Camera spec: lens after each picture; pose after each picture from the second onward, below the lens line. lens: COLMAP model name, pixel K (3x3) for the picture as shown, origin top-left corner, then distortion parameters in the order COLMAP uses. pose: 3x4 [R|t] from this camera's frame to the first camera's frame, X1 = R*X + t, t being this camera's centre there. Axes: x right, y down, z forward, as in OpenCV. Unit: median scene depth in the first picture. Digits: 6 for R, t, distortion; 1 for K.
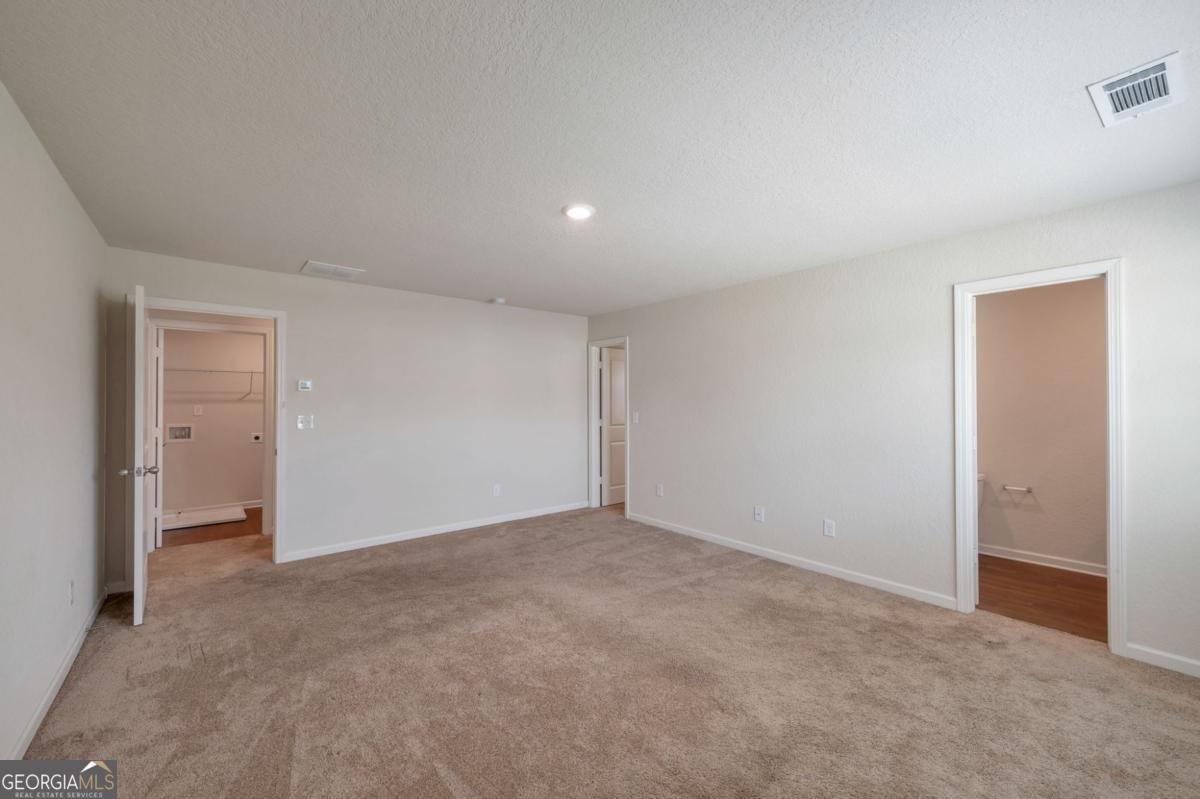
lens RADIAL K [[481.2, 0, 599.6], [0, 481.2, 402.2], [0, 0, 1]] dist [0.001367, -0.000123]
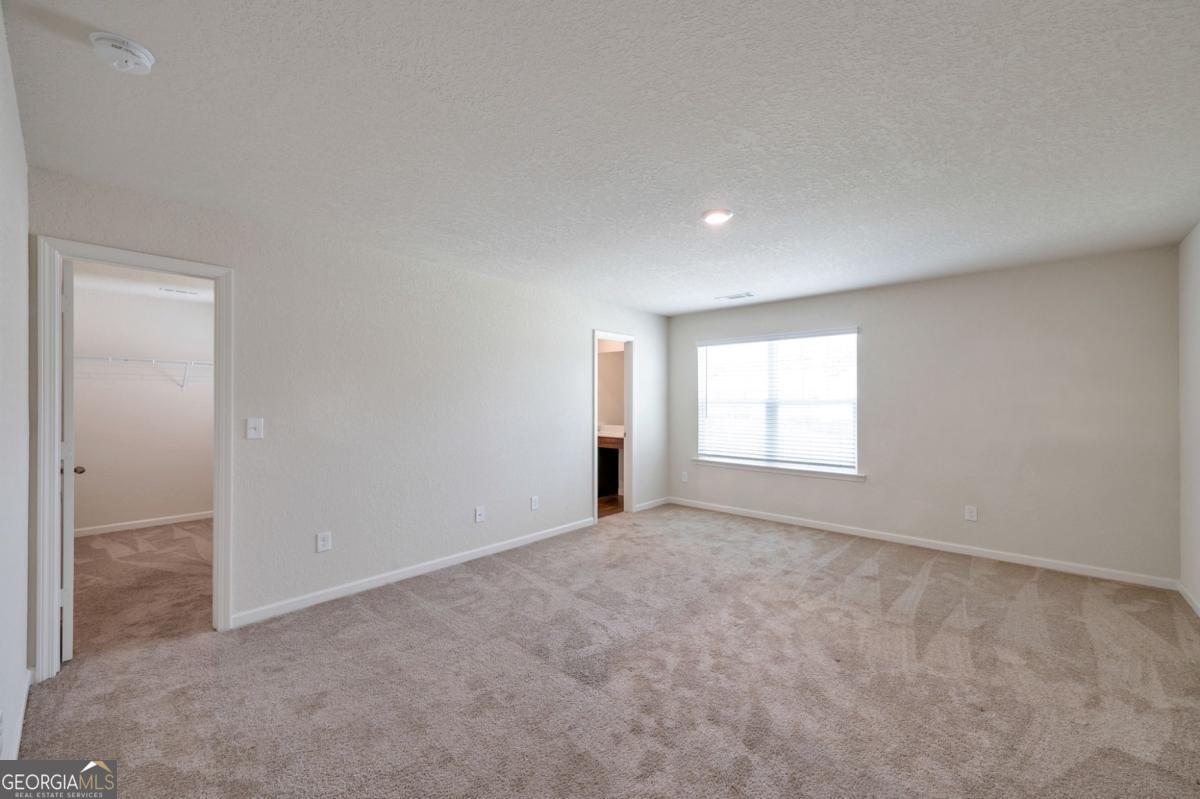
lens RADIAL K [[481.2, 0, 599.6], [0, 481.2, 402.2], [0, 0, 1]] dist [0.001367, -0.000123]
pose [[-0.170078, 0.001961, 0.985429, -0.816424], [-0.001181, 0.999997, -0.002194, 0.008500], [-0.985430, -0.001537, -0.170075, 1.129679]]
